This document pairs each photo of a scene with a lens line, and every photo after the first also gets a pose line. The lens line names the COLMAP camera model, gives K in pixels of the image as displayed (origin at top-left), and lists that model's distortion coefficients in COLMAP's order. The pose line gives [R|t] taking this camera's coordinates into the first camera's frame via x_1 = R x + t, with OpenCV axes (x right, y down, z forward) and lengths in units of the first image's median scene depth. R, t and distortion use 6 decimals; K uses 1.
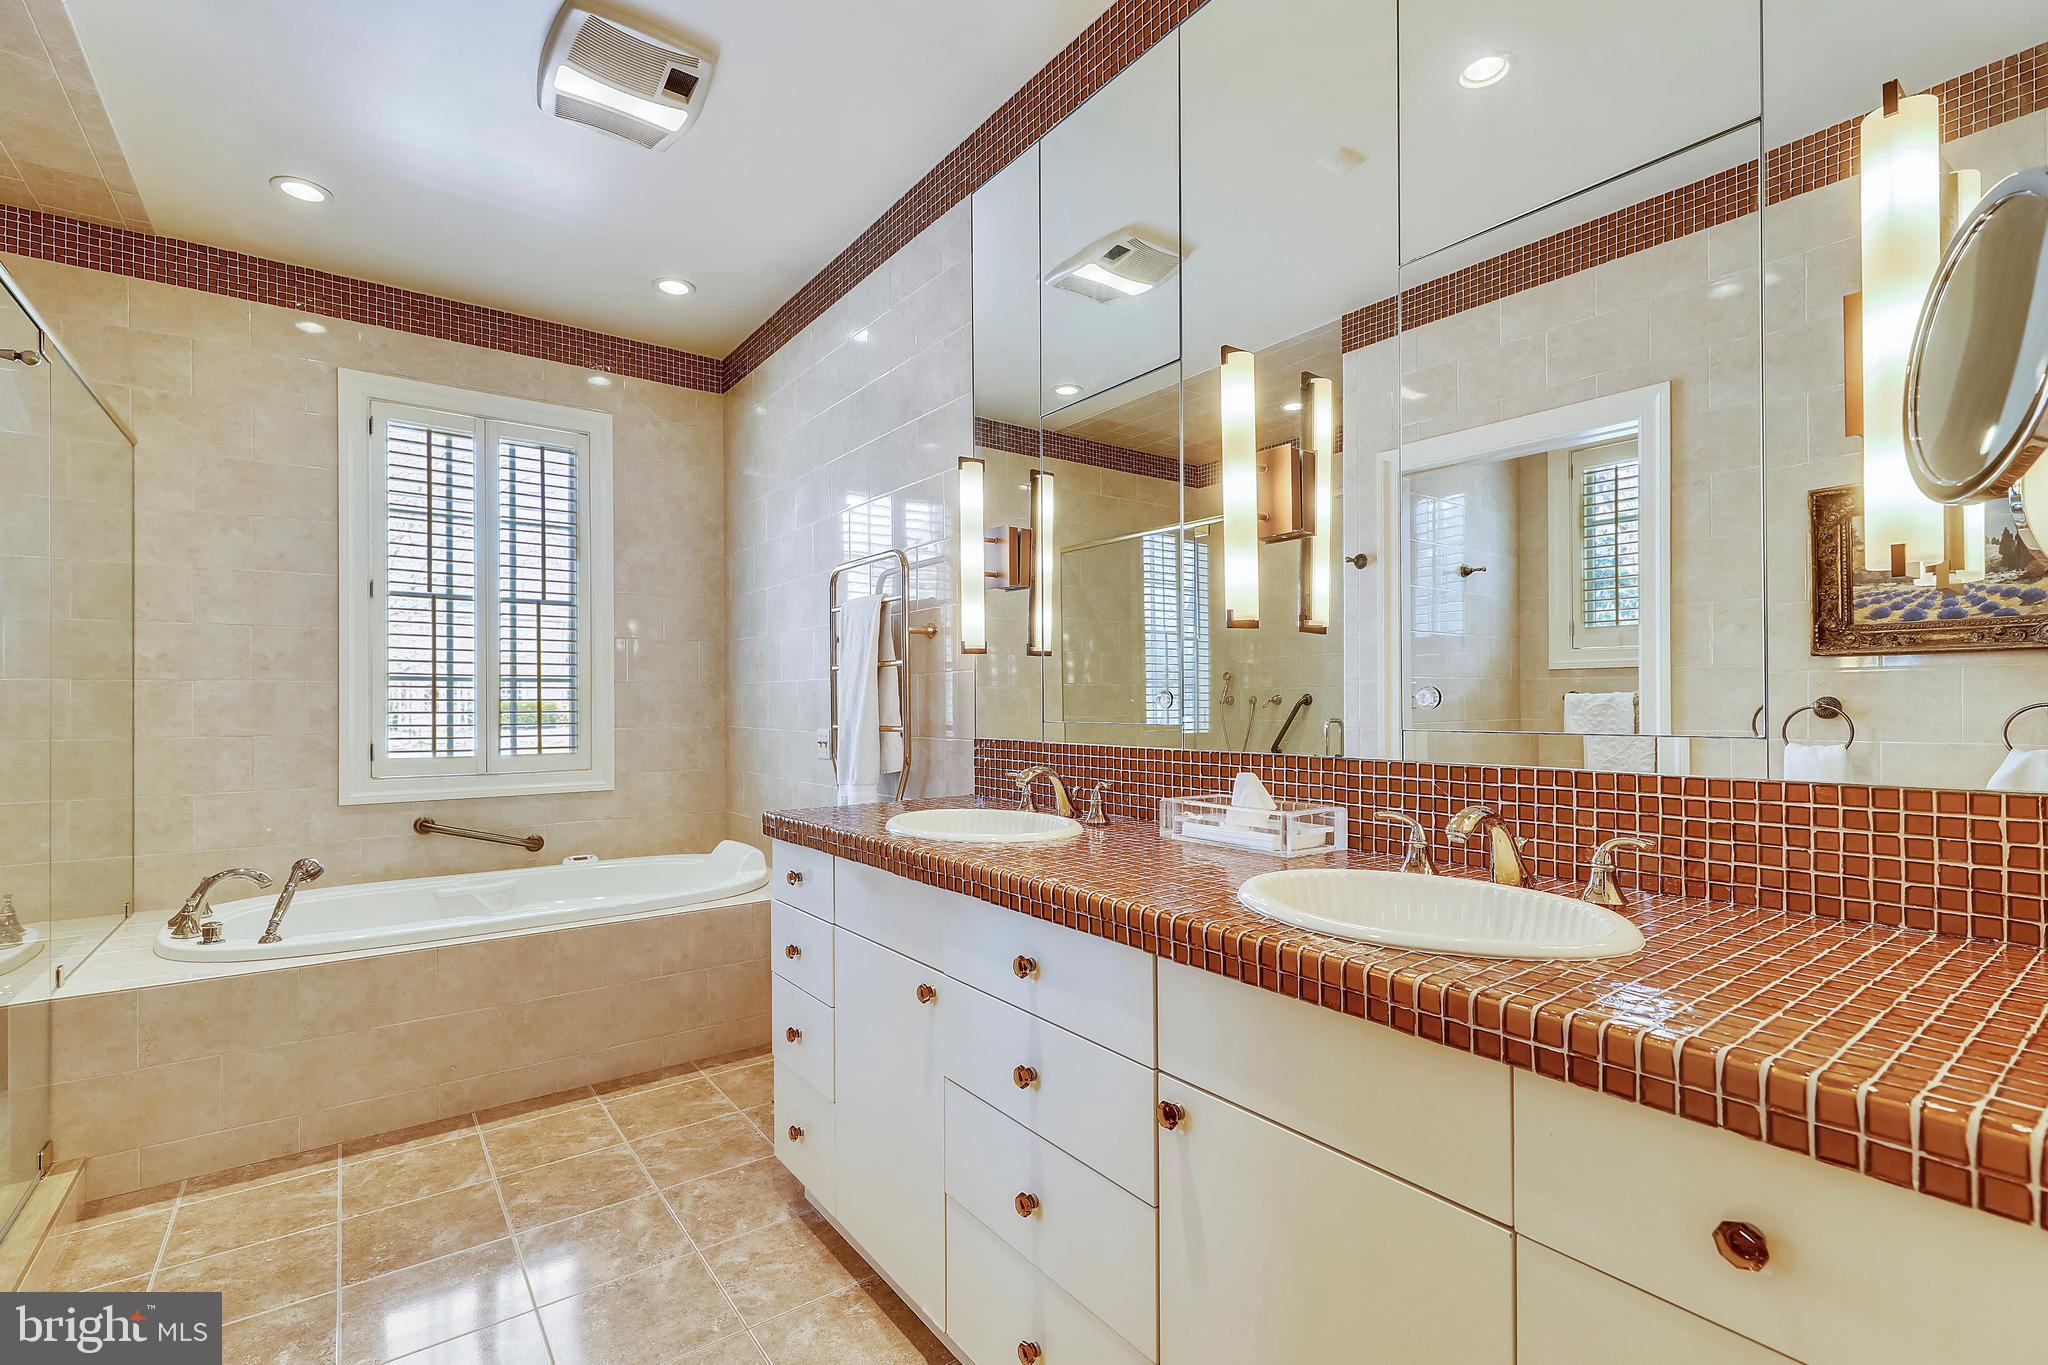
lens RADIAL K [[913.1, 0, 1021.6], [0, 913.1, 713.9], [0, 0, 1]] dist [-0.000471, -0.000526]
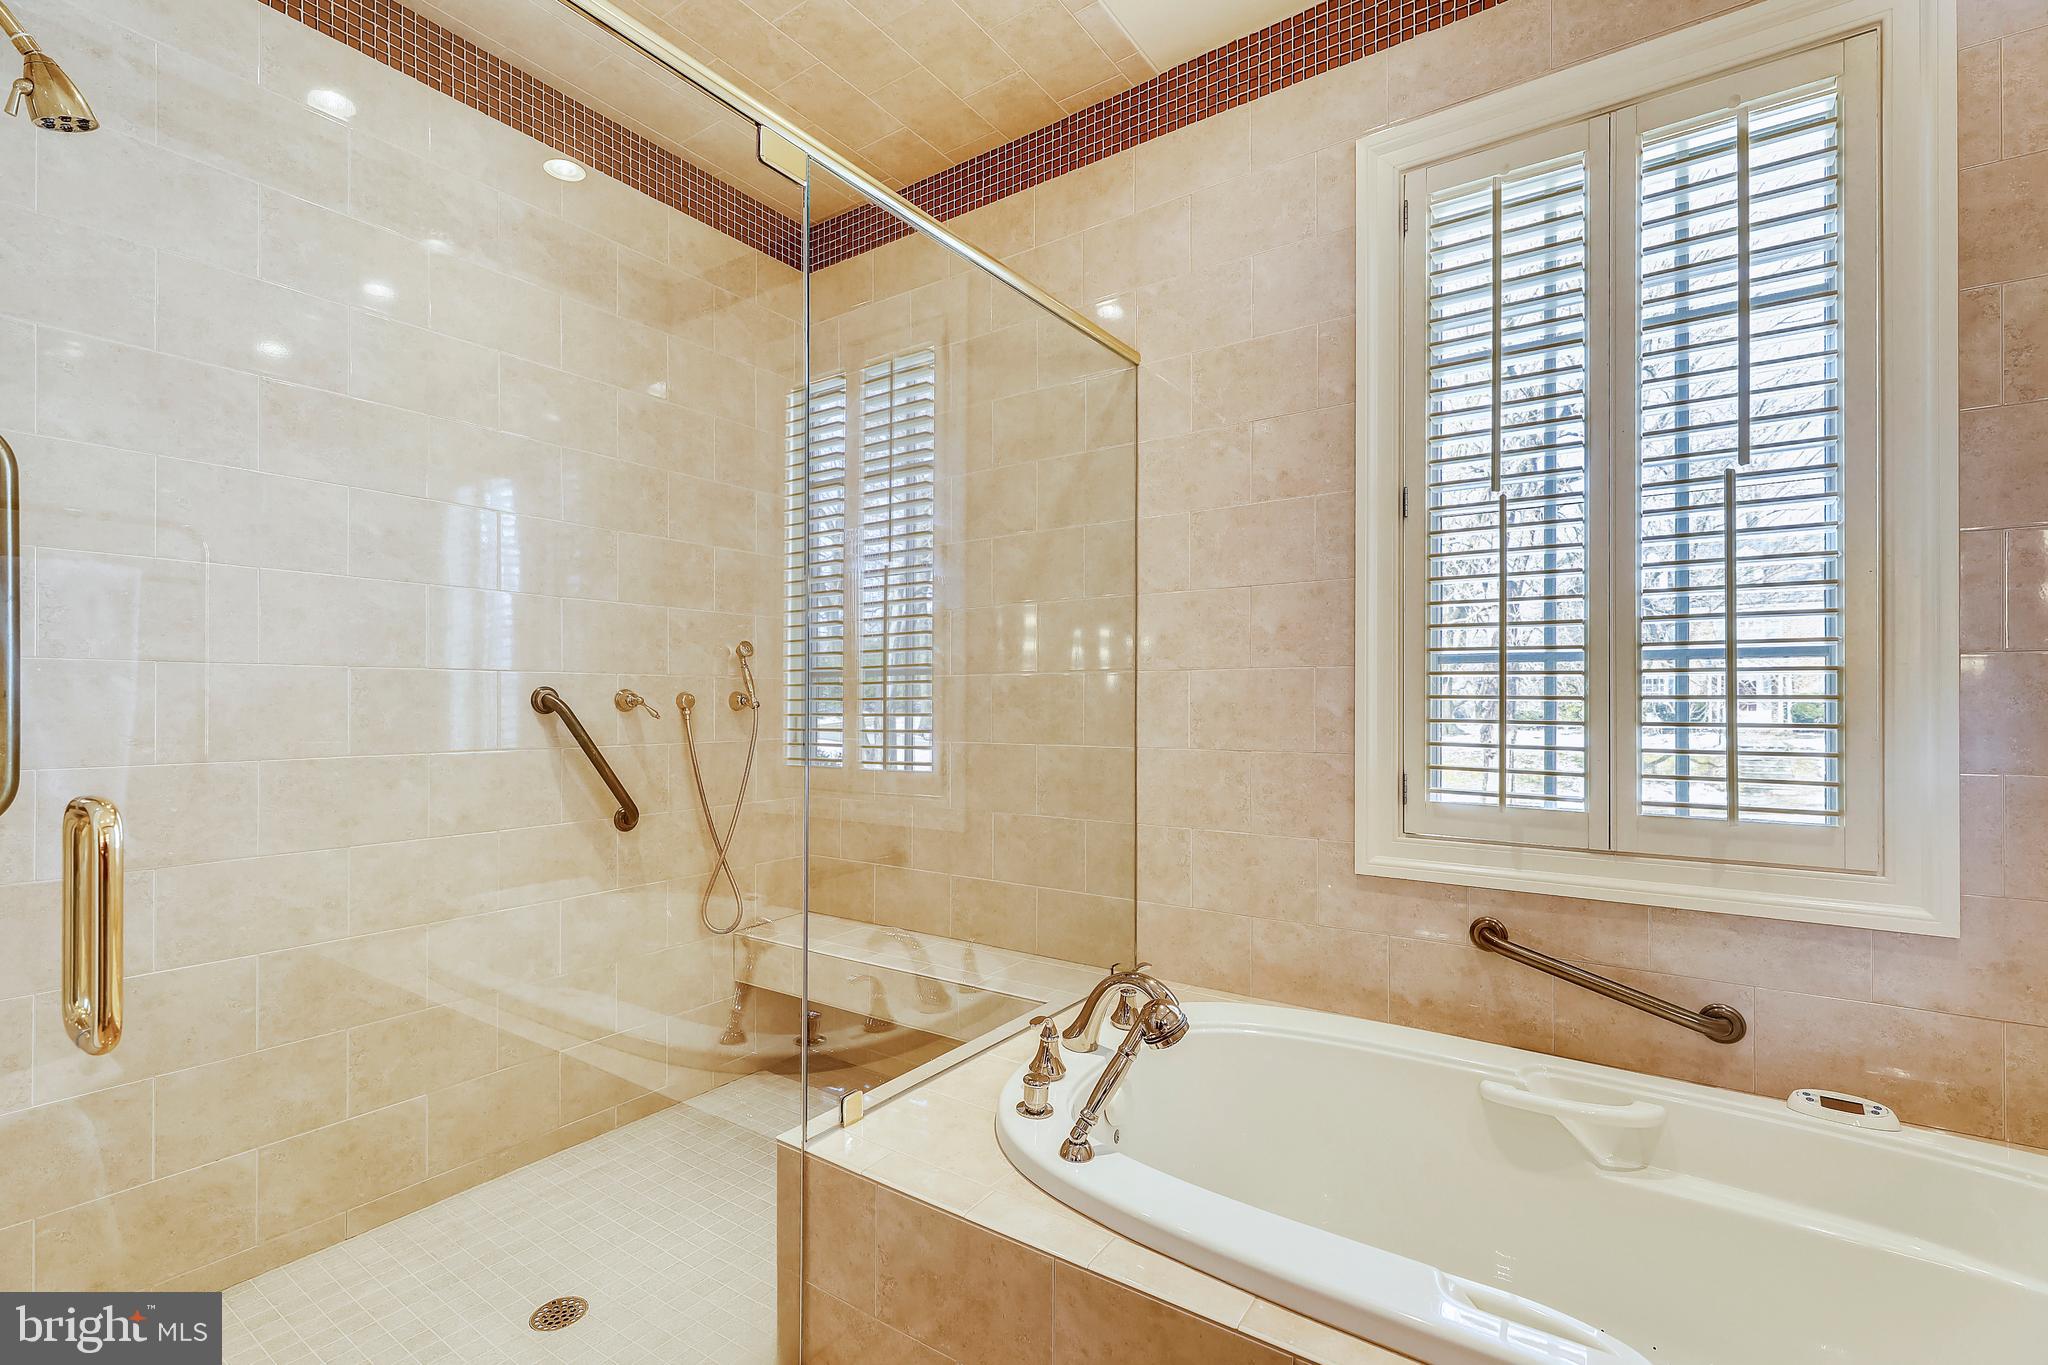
lens RADIAL K [[944.5, 0, 1024.0], [0, 944.5, 682.5], [0, 0, 1]] dist [0.013603, -0.000719]
pose [[0.306879, -0.003897, -0.951741, -0.224130], [-0.004675, 0.999973, -0.005602, -0.020494], [0.951737, 0.006168, 0.306852, 0.604210]]
